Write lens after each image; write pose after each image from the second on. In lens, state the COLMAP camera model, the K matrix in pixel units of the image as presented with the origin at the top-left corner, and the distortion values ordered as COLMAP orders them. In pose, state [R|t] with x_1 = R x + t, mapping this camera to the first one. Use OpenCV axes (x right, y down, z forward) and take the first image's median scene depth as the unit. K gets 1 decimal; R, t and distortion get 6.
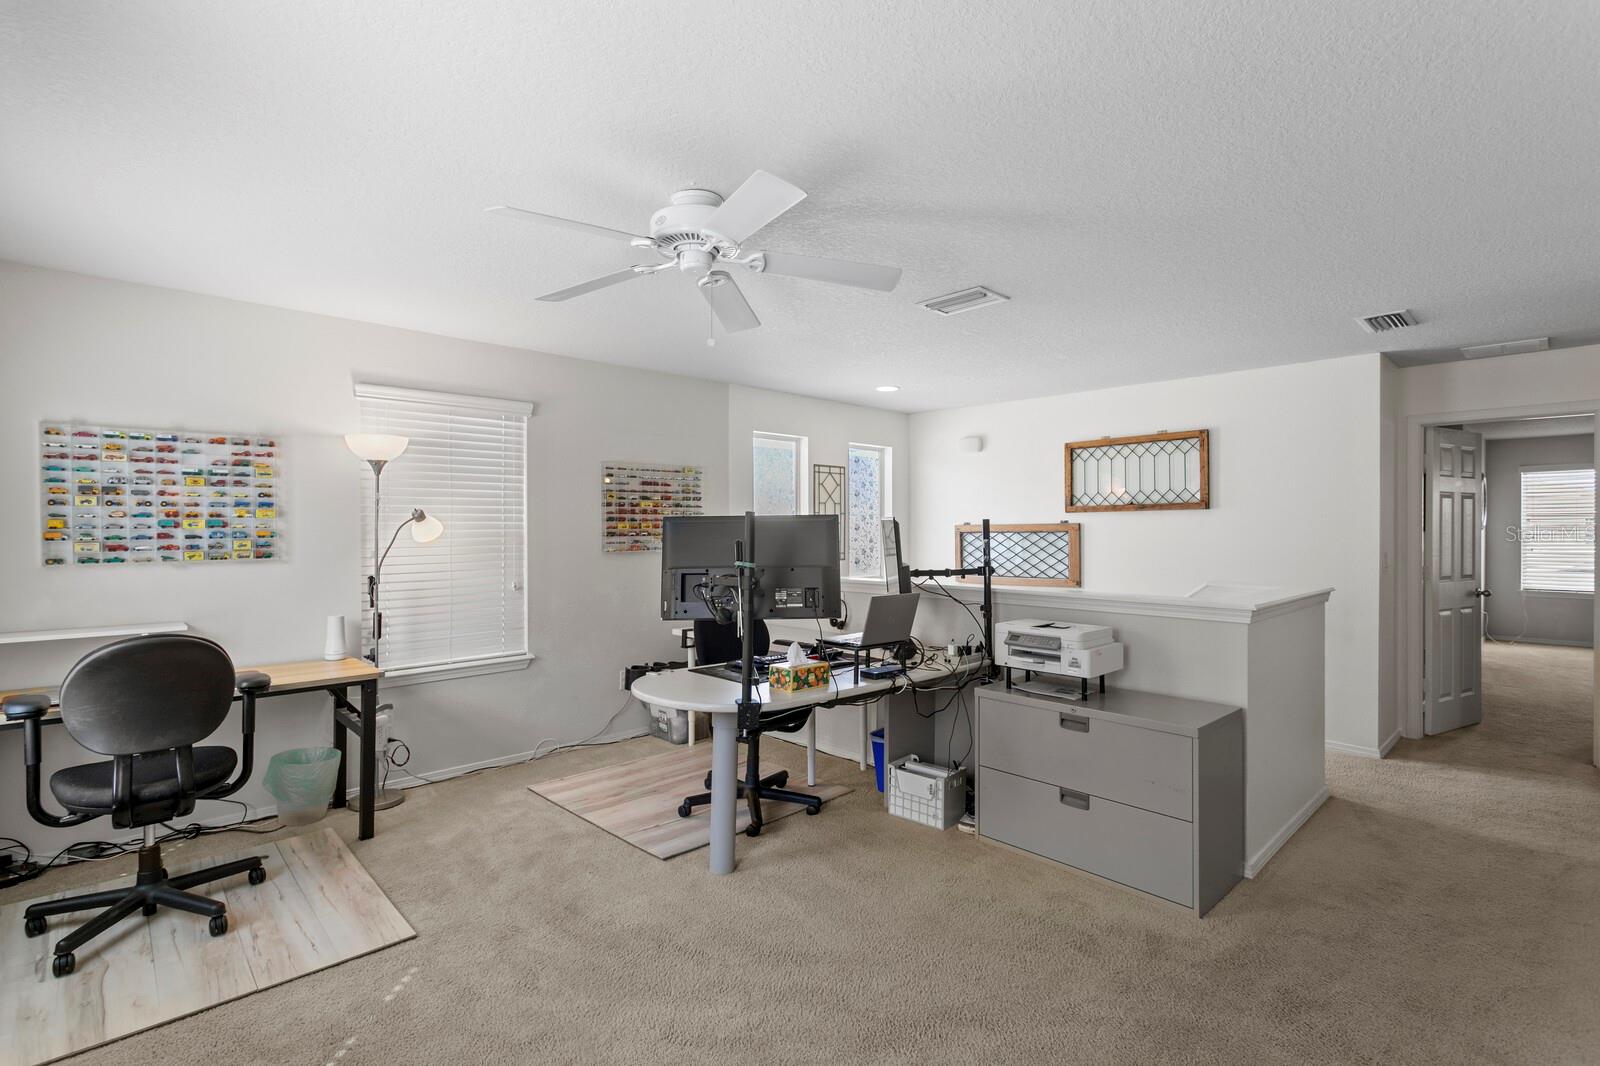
lens RADIAL K [[749.4, 0, 729.5], [0, 749.4, 531.3], [0, 0, 1]] dist [-0.000182, 0.000096]
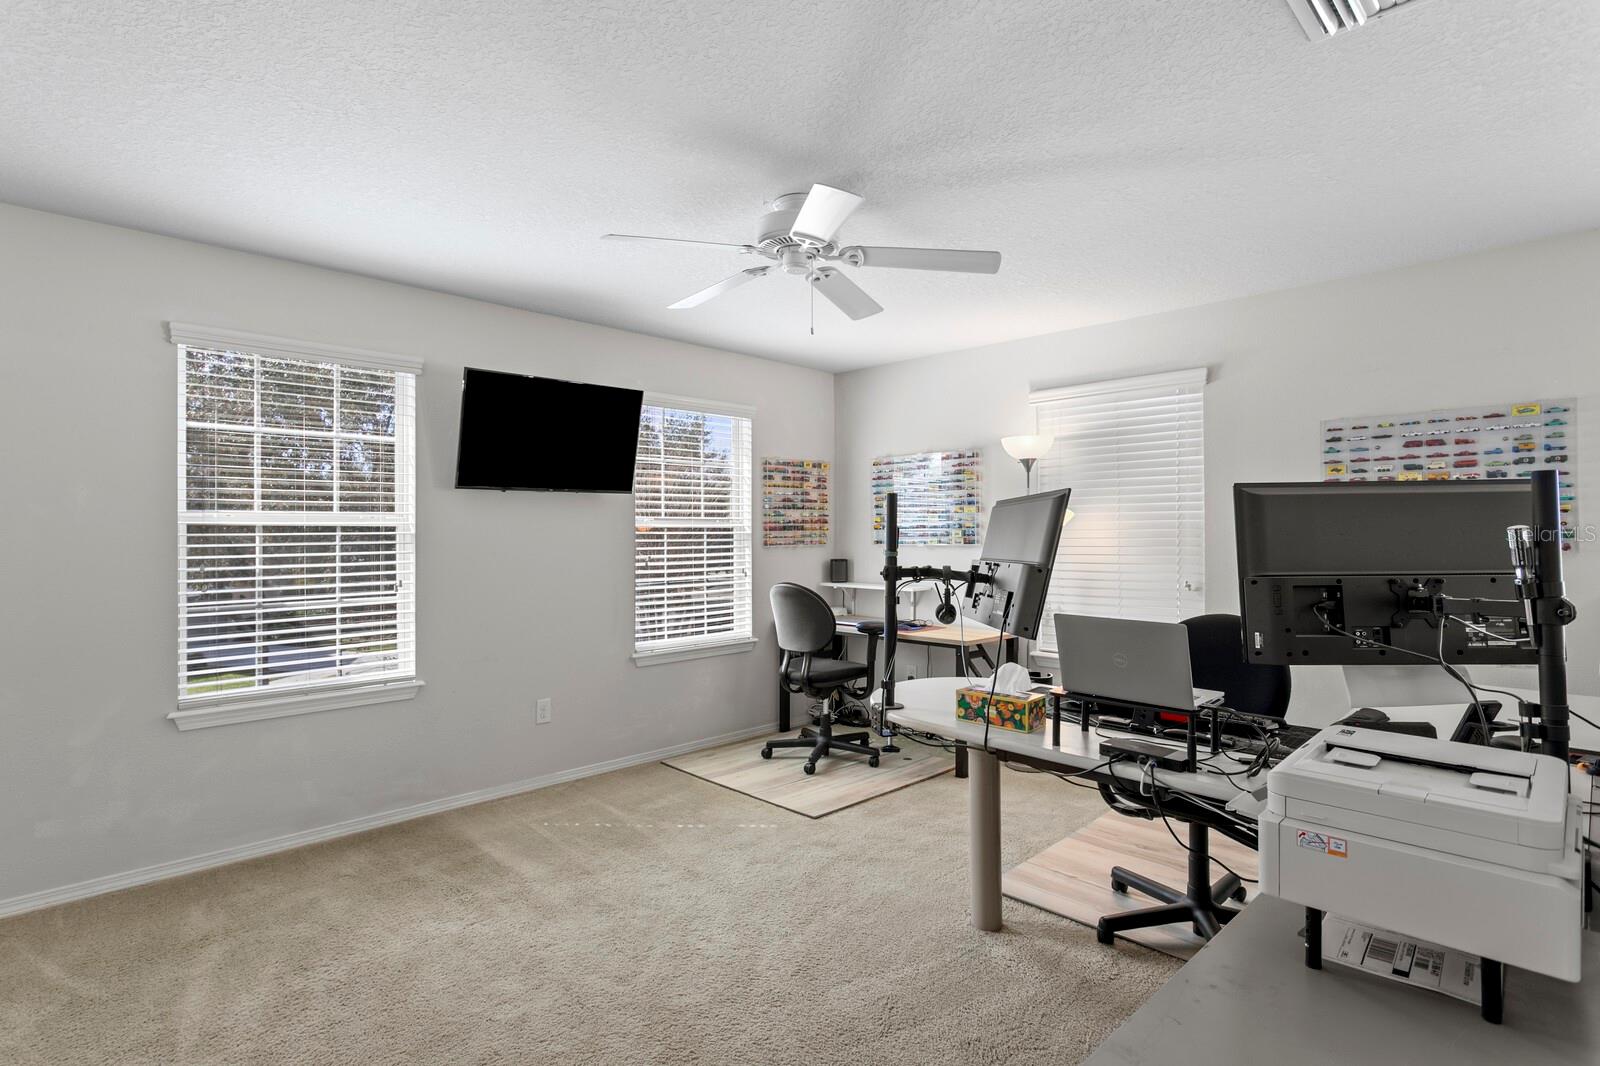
lens RADIAL K [[765.4, 0, 791.7], [0, 765.4, 529.0], [0, 0, 1]] dist [-0.004898, 0.003967]
pose [[0.085460, -0.002135, -0.996339, 0.673503], [-0.000972, 0.999997, -0.002226, 0.013149], [0.996341, 0.001159, 0.085458, 0.587100]]
